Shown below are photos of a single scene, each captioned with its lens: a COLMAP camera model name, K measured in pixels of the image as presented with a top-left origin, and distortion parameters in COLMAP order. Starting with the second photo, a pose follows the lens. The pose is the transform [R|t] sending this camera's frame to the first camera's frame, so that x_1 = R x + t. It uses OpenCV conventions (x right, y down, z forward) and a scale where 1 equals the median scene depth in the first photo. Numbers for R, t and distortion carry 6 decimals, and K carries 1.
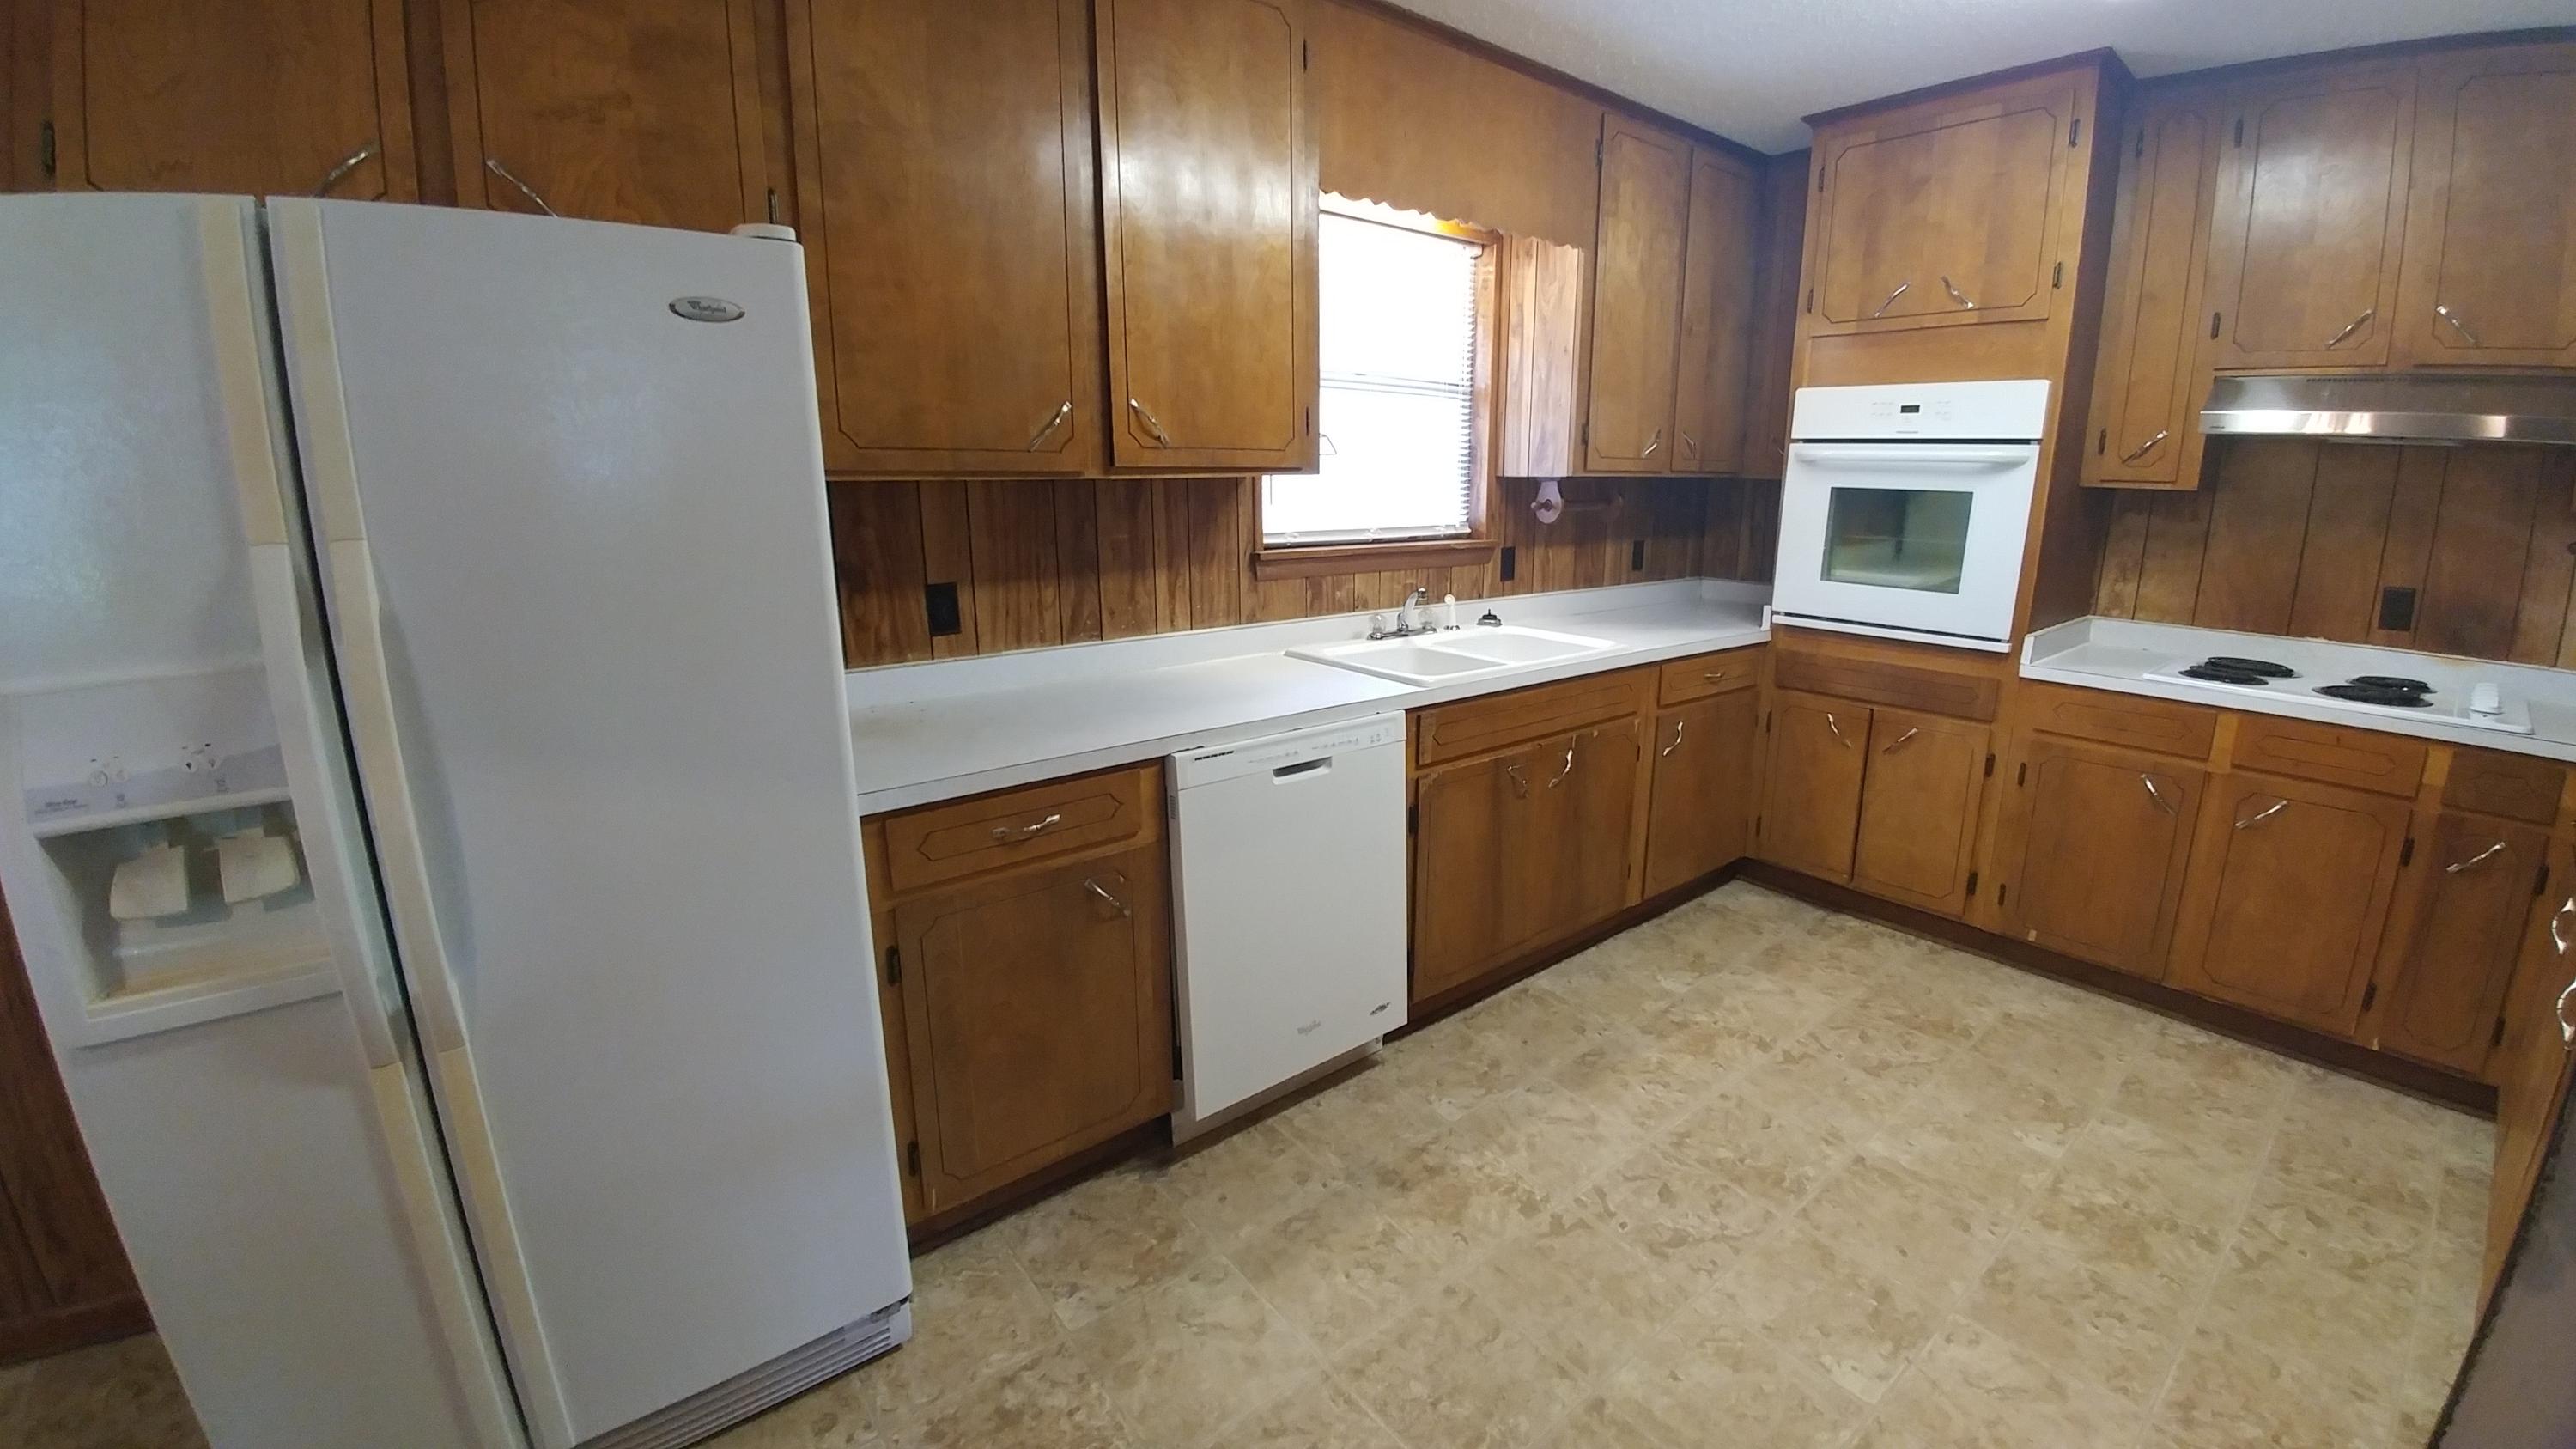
lens RADIAL K [[1002.9, 0, 1309.6], [0, 1002.9, 702.2], [0, 0, 1]] dist [-0.040128, -0.006791]
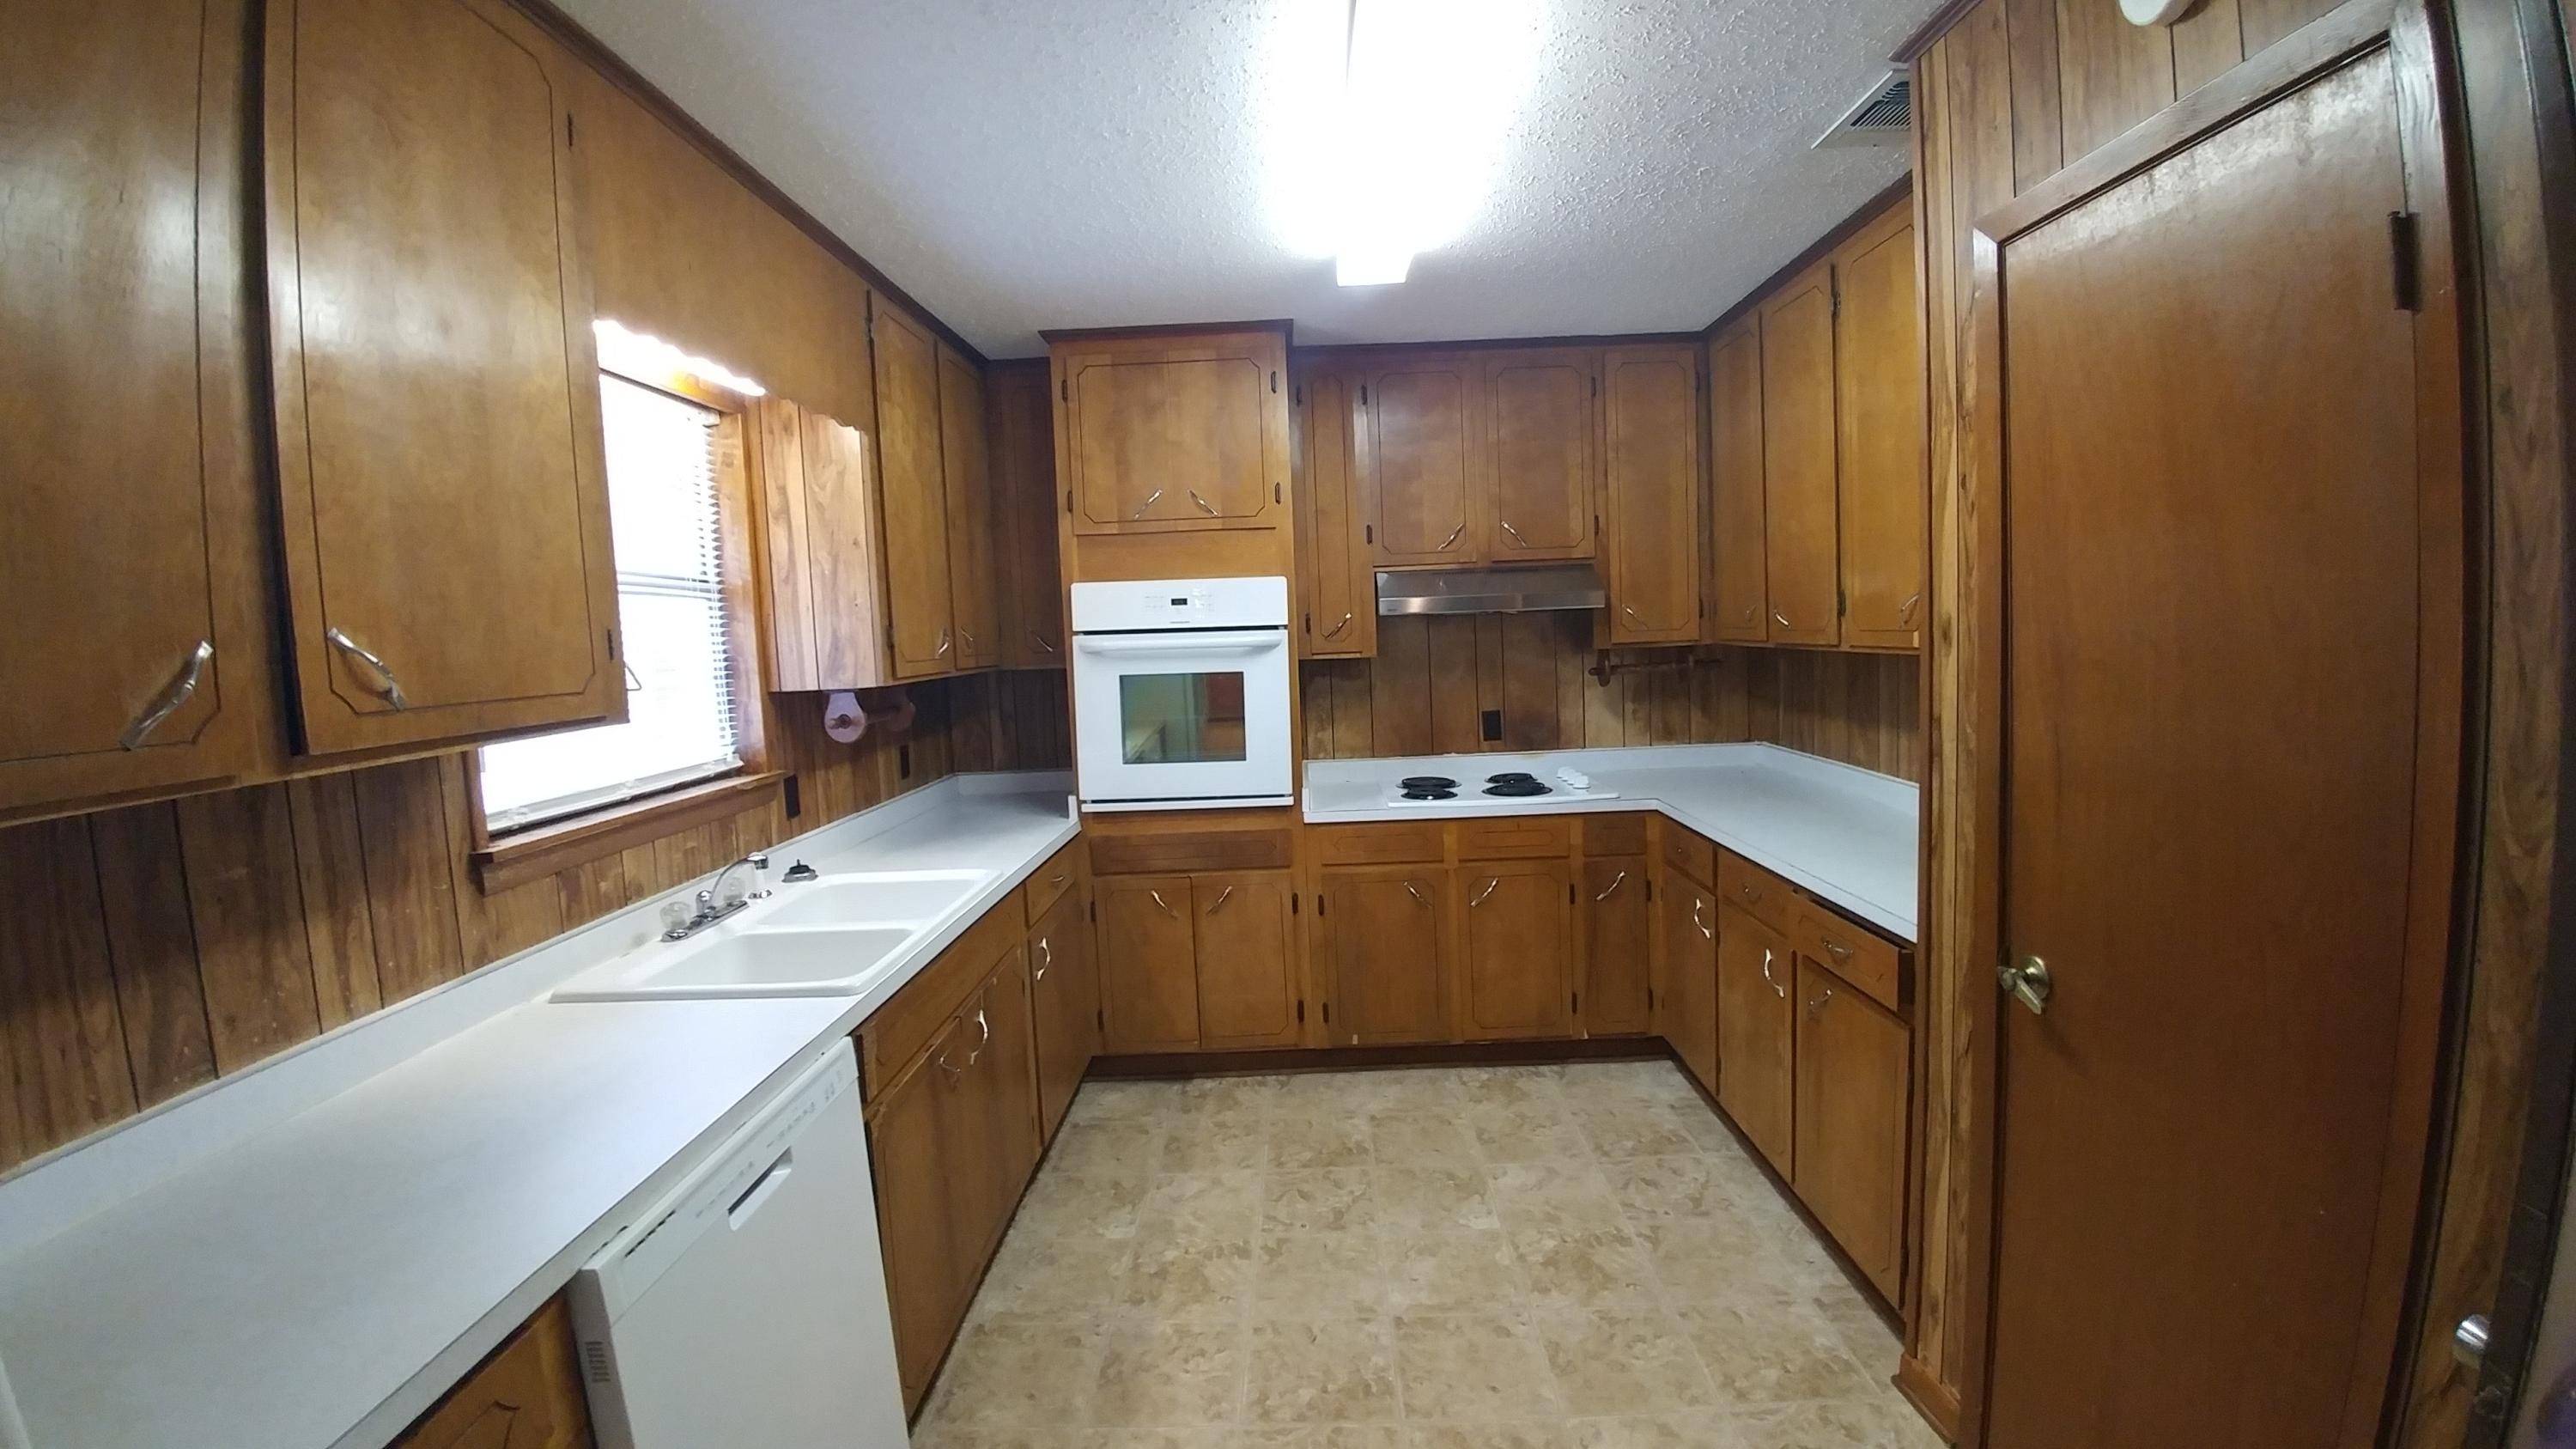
lens RADIAL K [[1002.9, 0, 1299.8], [0, 1002.9, 691.6], [0, 0, 1]] dist [-0.040128, -0.006791]
pose [[0.627992, -0.079372, 0.774162, -0.197333], [0.214716, 0.973844, -0.074331, -0.095119], [-0.748013, 0.212904, 0.628609, 0.231488]]
